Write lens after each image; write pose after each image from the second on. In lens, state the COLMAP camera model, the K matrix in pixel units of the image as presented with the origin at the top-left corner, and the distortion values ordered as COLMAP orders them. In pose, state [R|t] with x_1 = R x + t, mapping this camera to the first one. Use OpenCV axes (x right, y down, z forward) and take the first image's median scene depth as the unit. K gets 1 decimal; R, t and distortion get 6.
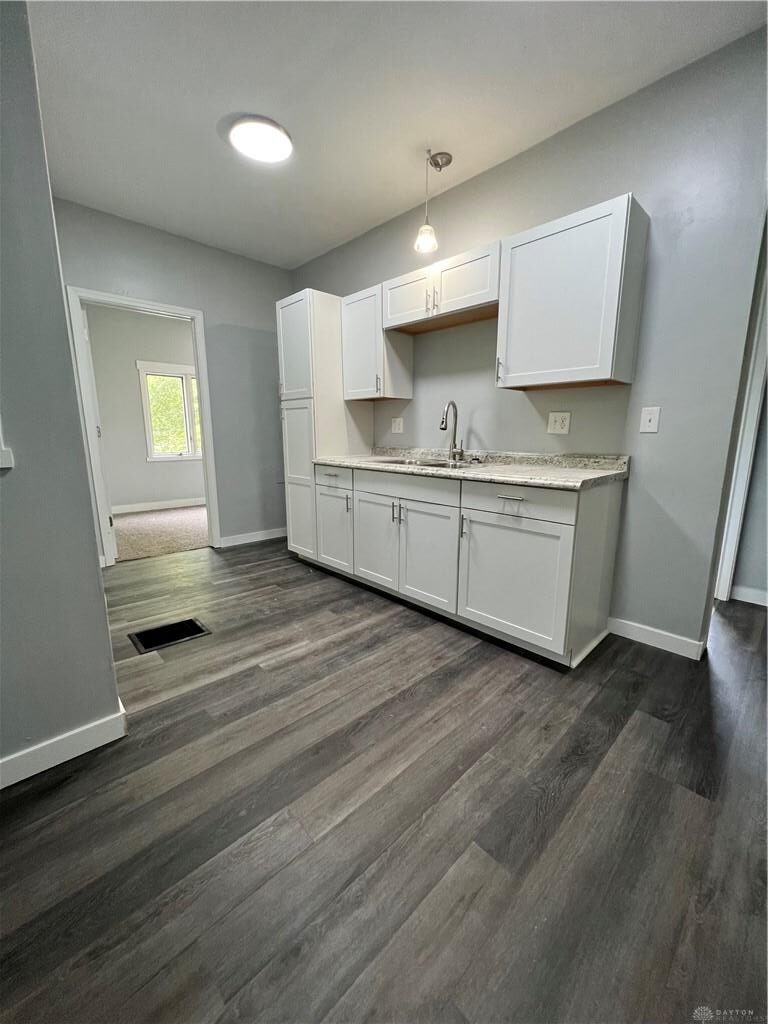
lens RADIAL K [[408.6, 0, 394.5], [0, 408.6, 509.6], [0, 0, 1]] dist [0.000409, 0.000120]
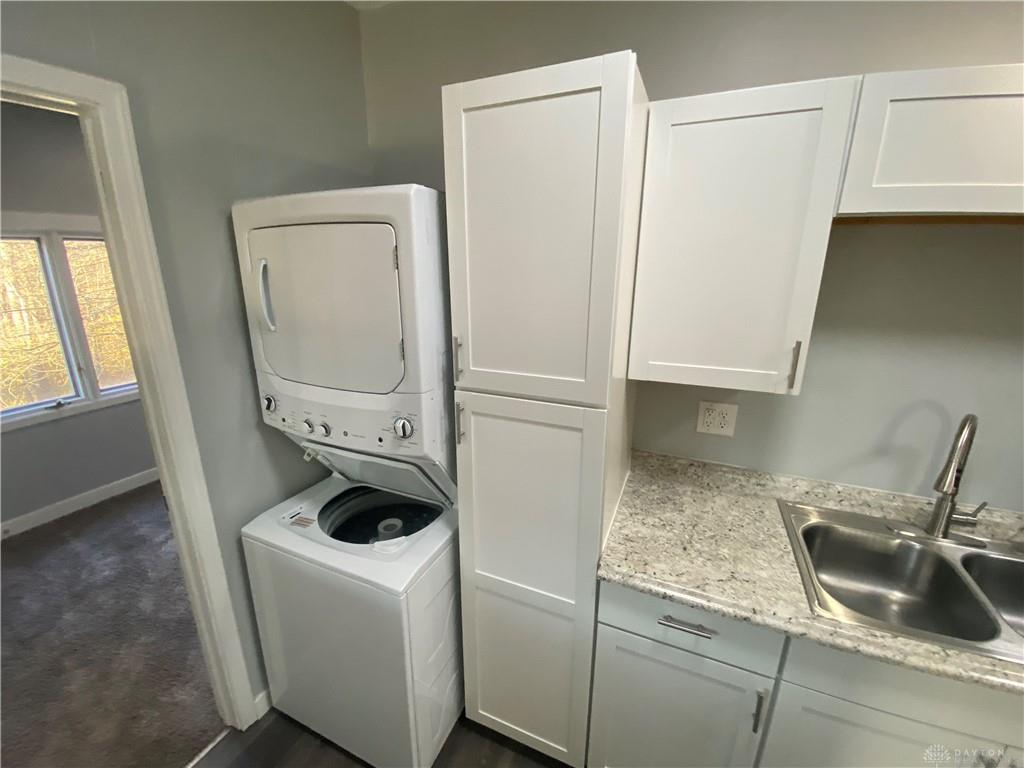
lens RADIAL K [[421.0, 0, 512.0], [0, 421.0, 384.0], [0, 0, 1]] dist [0.017168, -0.022044]
pose [[0.930994, -0.099559, 0.351197, -0.439774], [0.069026, 0.992746, 0.098445, -0.371316], [-0.358450, -0.067409, 0.931112, 0.792700]]
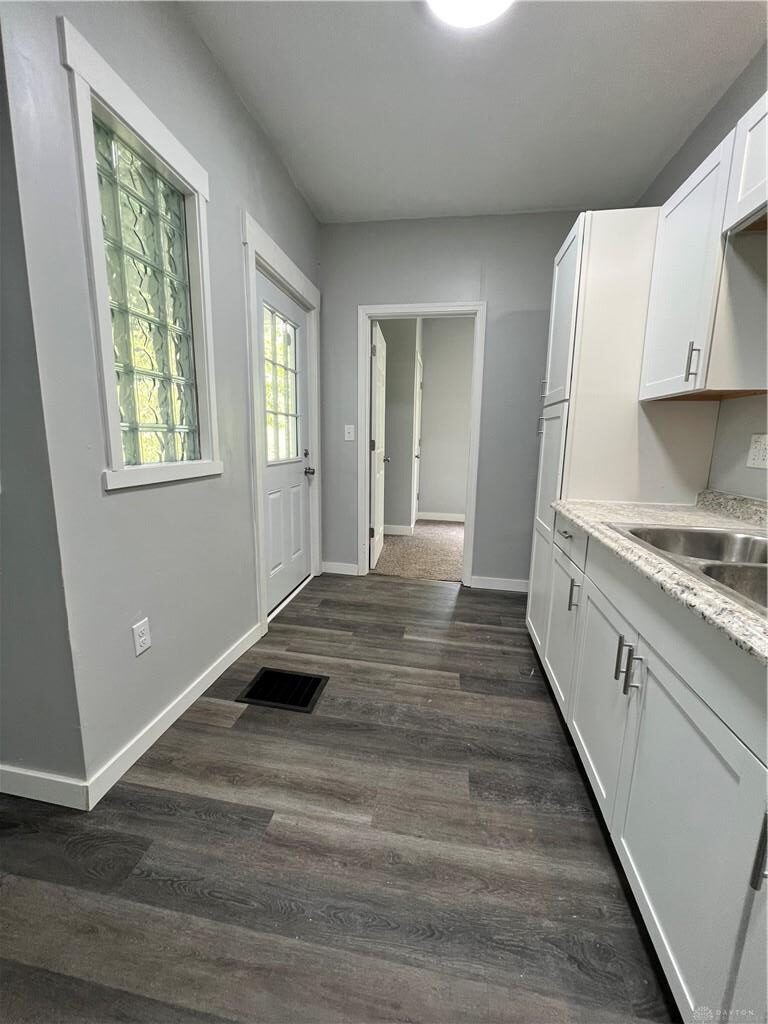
lens RADIAL K [[408.6, 0, 394.5], [0, 408.6, 509.6], [0, 0, 1]] dist [0.000409, 0.000120]
pose [[0.586828, 0.155284, -0.794682, 0.165563], [-0.169384, 0.983266, 0.067053, -0.128654], [0.791796, 0.095258, 0.603311, 0.514975]]
